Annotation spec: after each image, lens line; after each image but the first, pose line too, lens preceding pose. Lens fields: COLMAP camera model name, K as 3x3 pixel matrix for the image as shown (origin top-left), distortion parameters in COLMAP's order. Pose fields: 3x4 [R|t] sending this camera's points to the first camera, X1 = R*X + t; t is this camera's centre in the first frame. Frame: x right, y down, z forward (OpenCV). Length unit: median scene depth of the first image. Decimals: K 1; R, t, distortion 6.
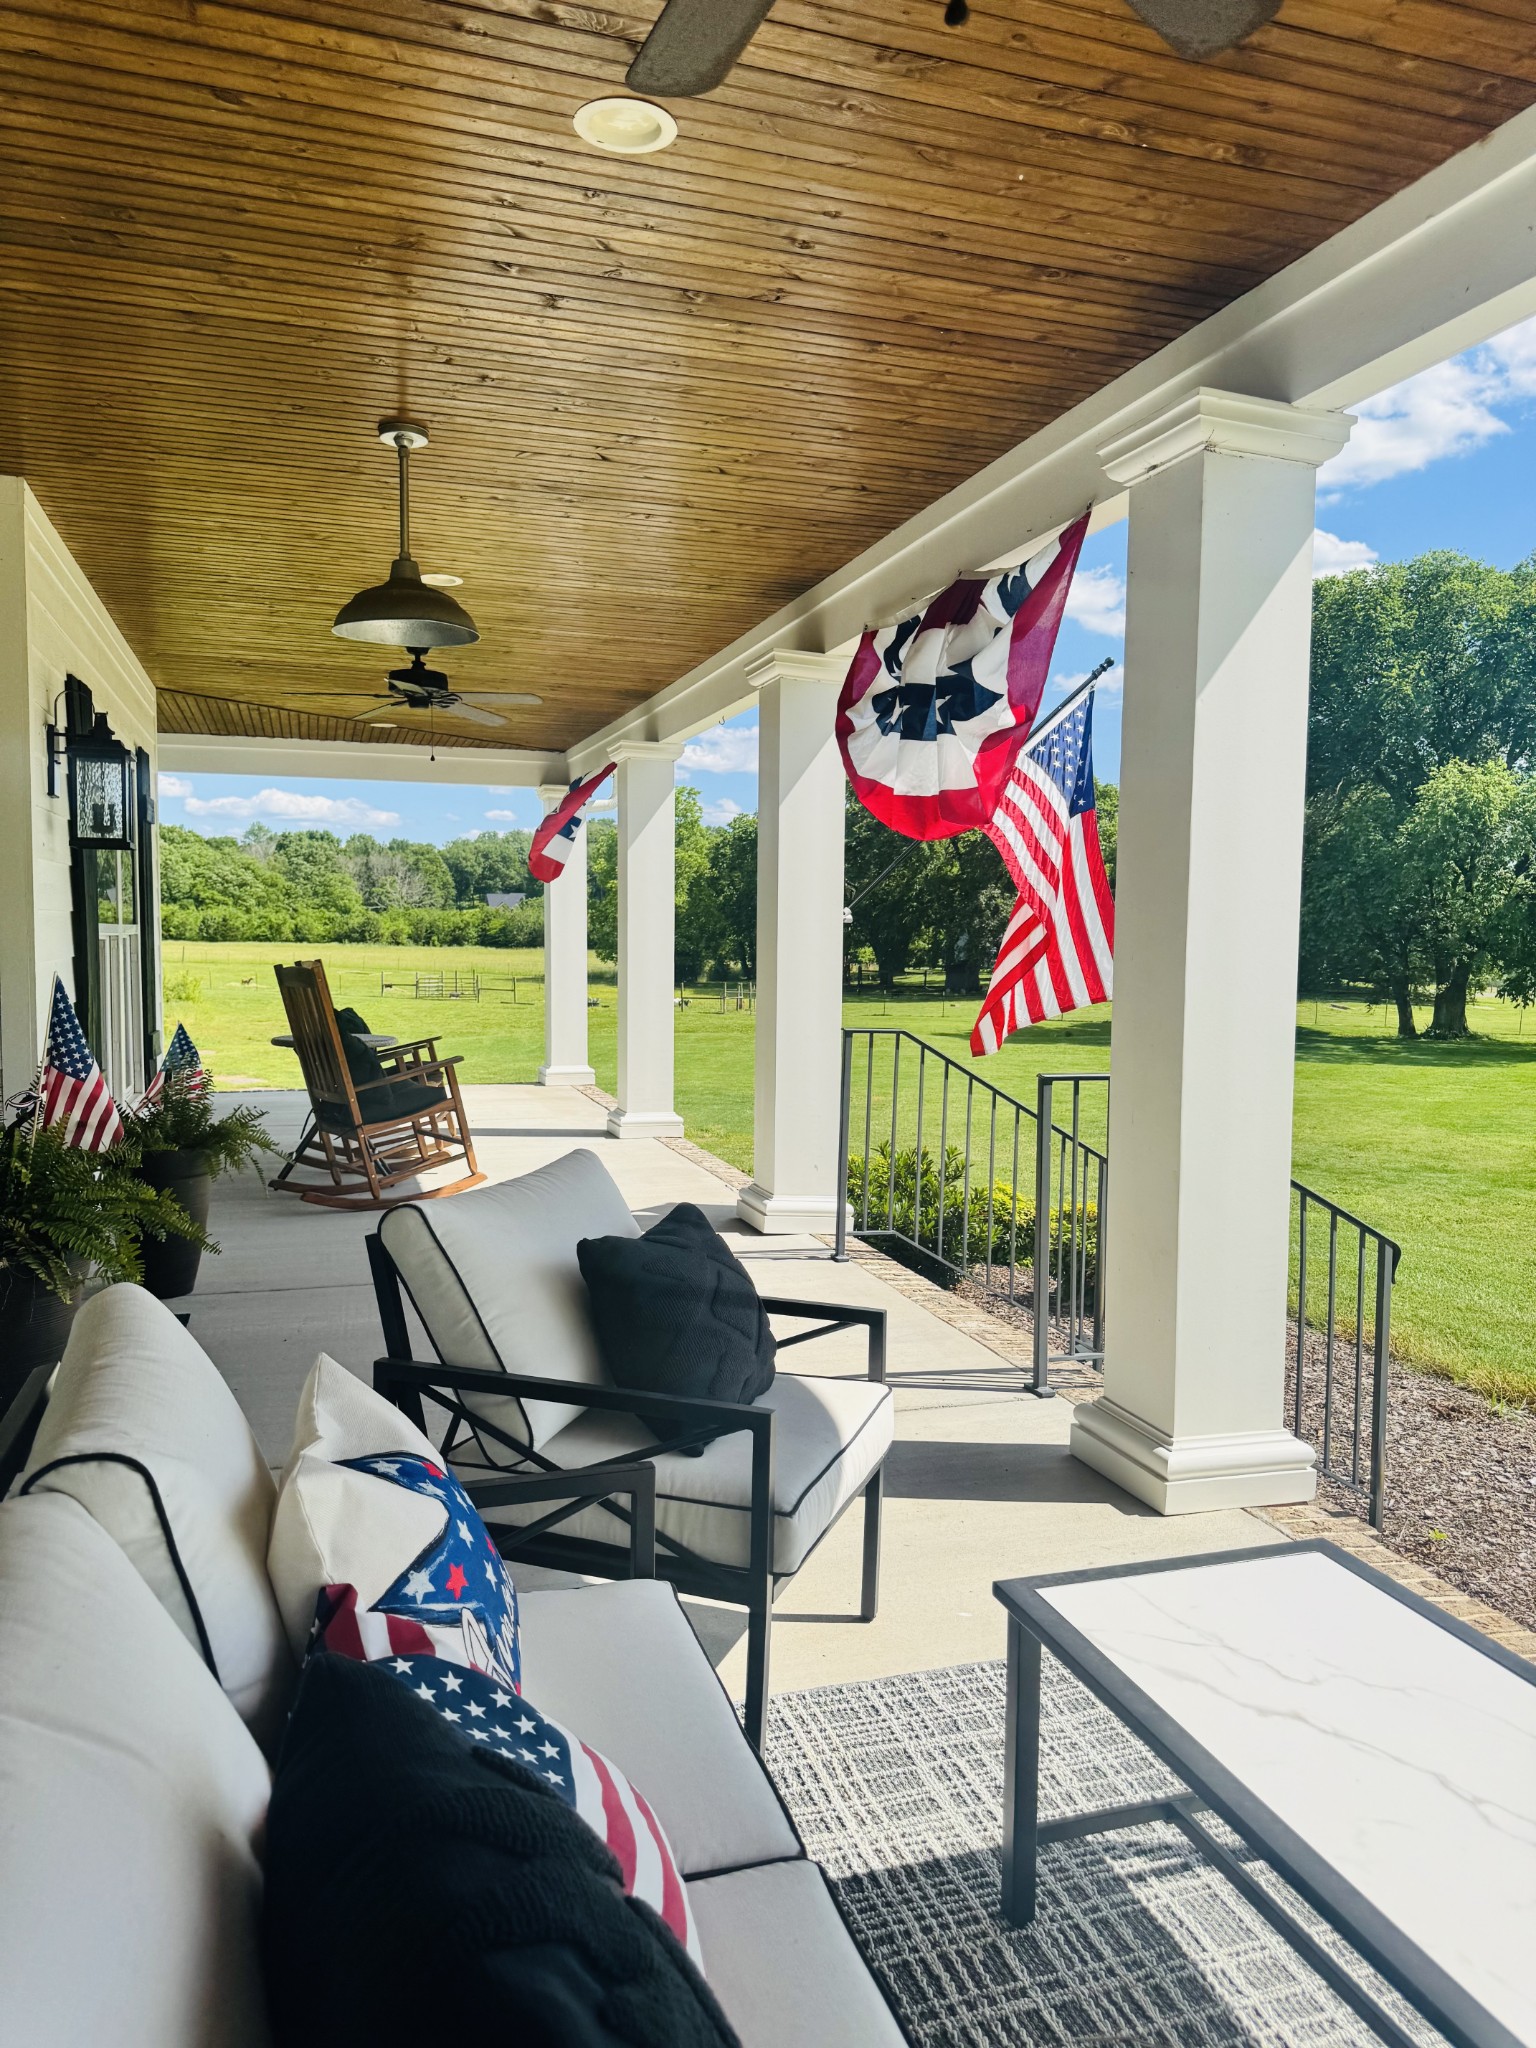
lens RADIAL K [[1476.3, 0, 769.0], [0, 1476.3, 1028.1], [0, 0, 1]] dist [0.020586, -0.003704]
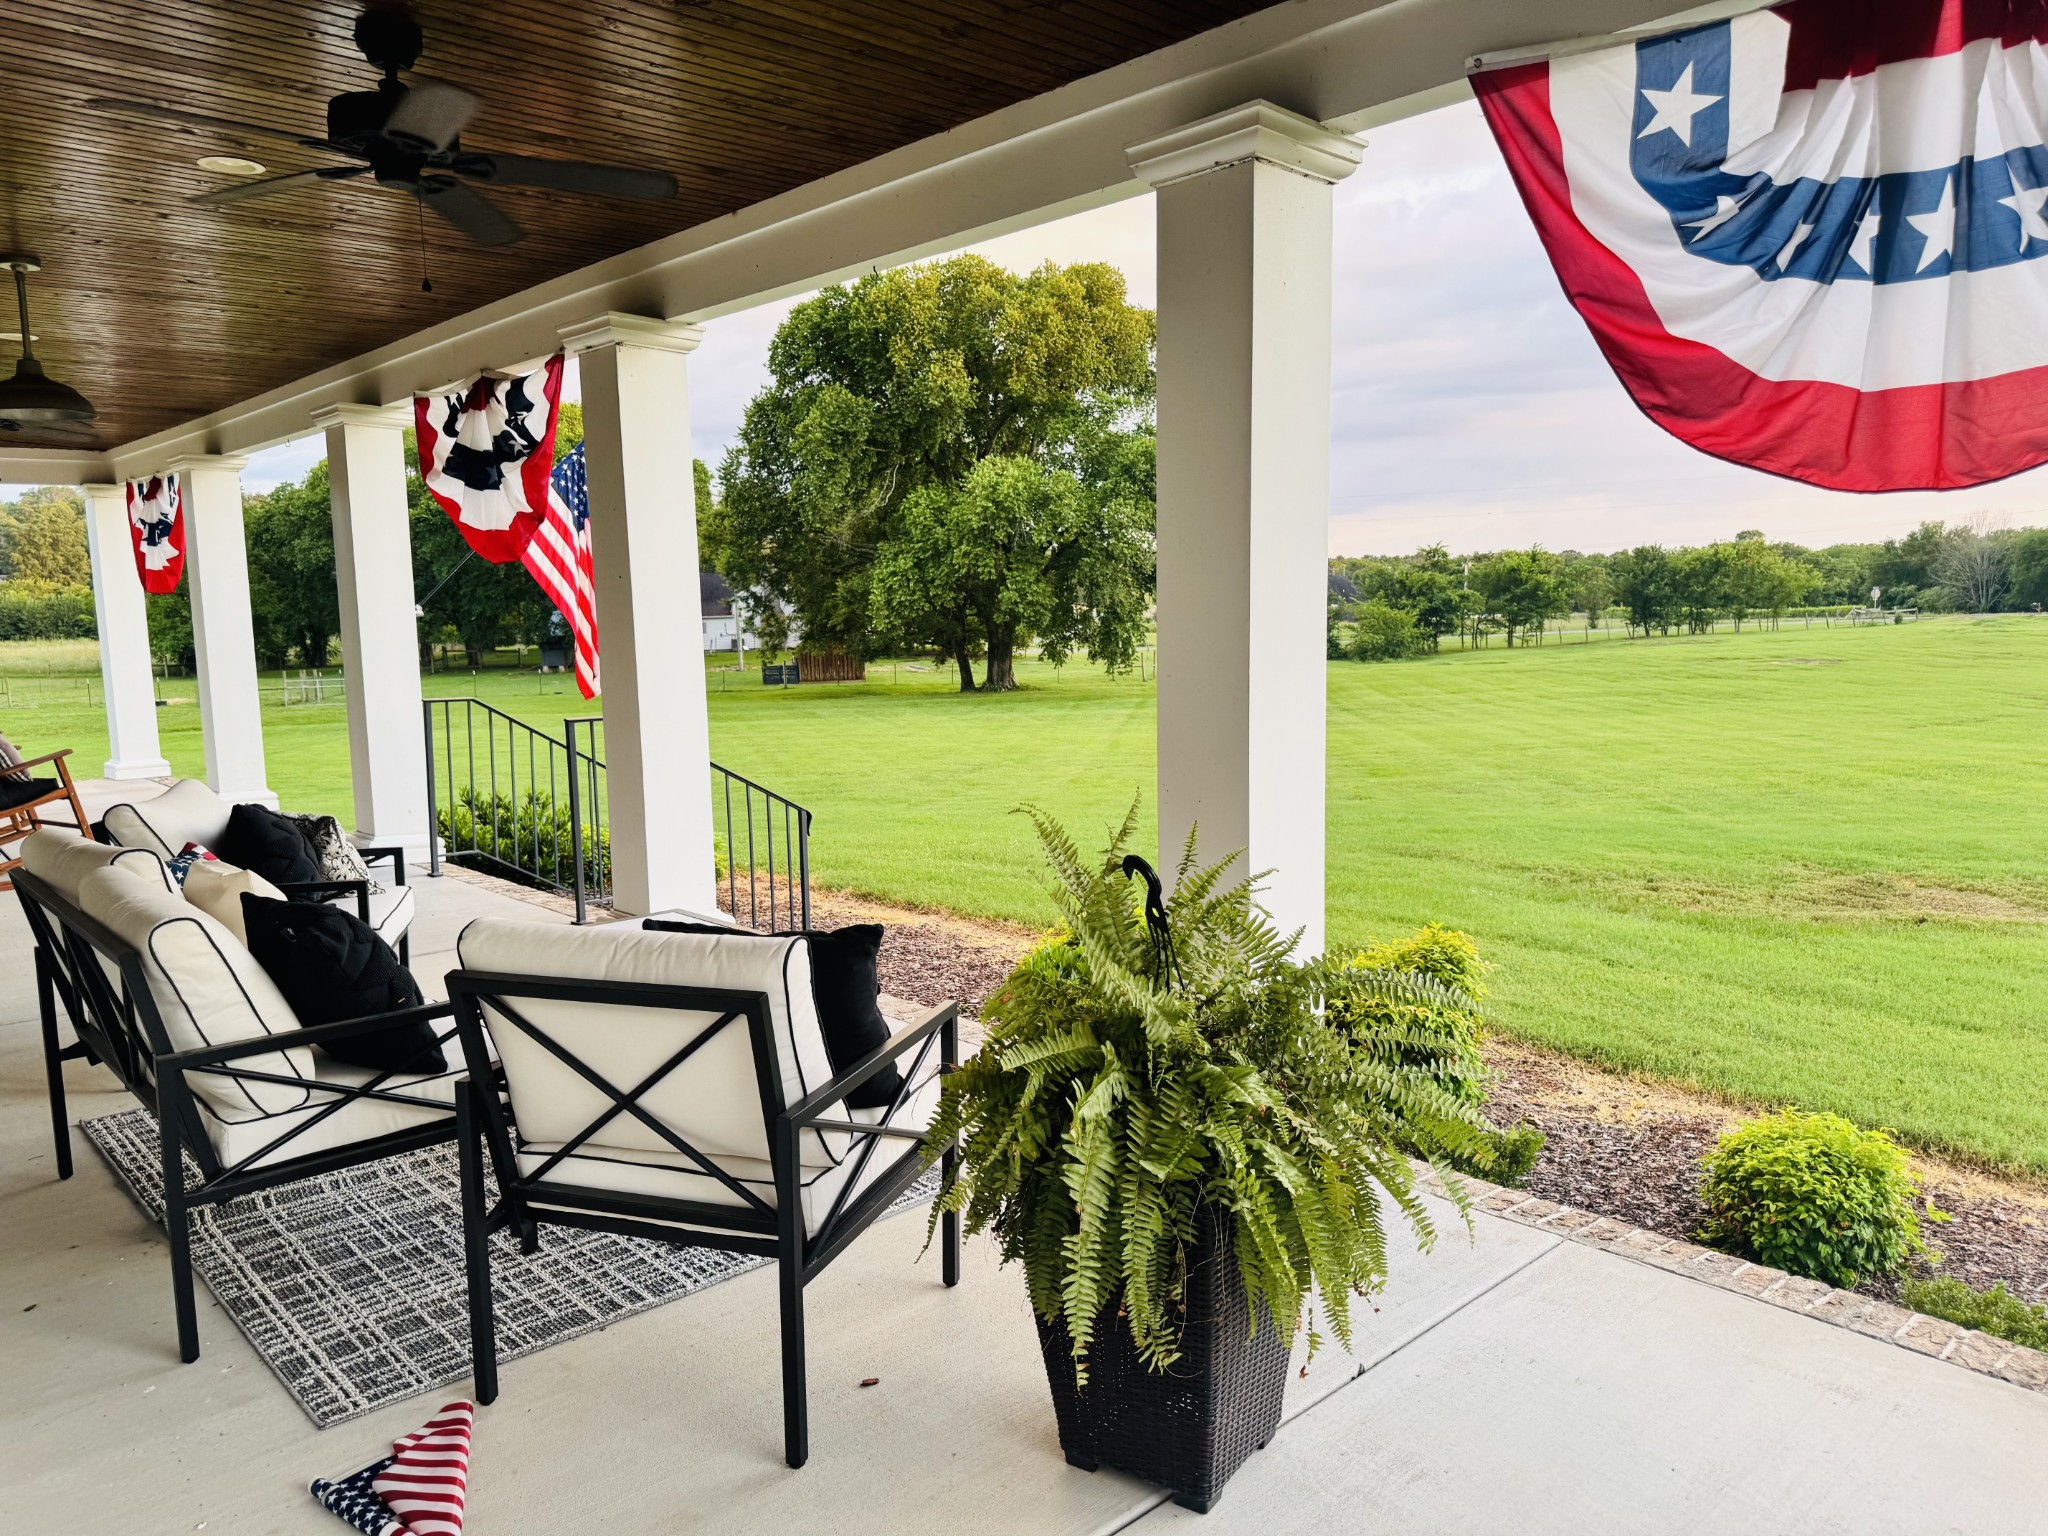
lens RADIAL K [[1476.3, 0, 1035.1], [0, 1476.3, 775.2], [0, 0, 1]] dist [0.020586, -0.003704]
pose [[0.904122, -0.079610, 0.419791, -0.014614], [0.057834, 0.996249, 0.064370, 0.013660], [-0.423341, -0.033920, 0.905335, -0.393738]]
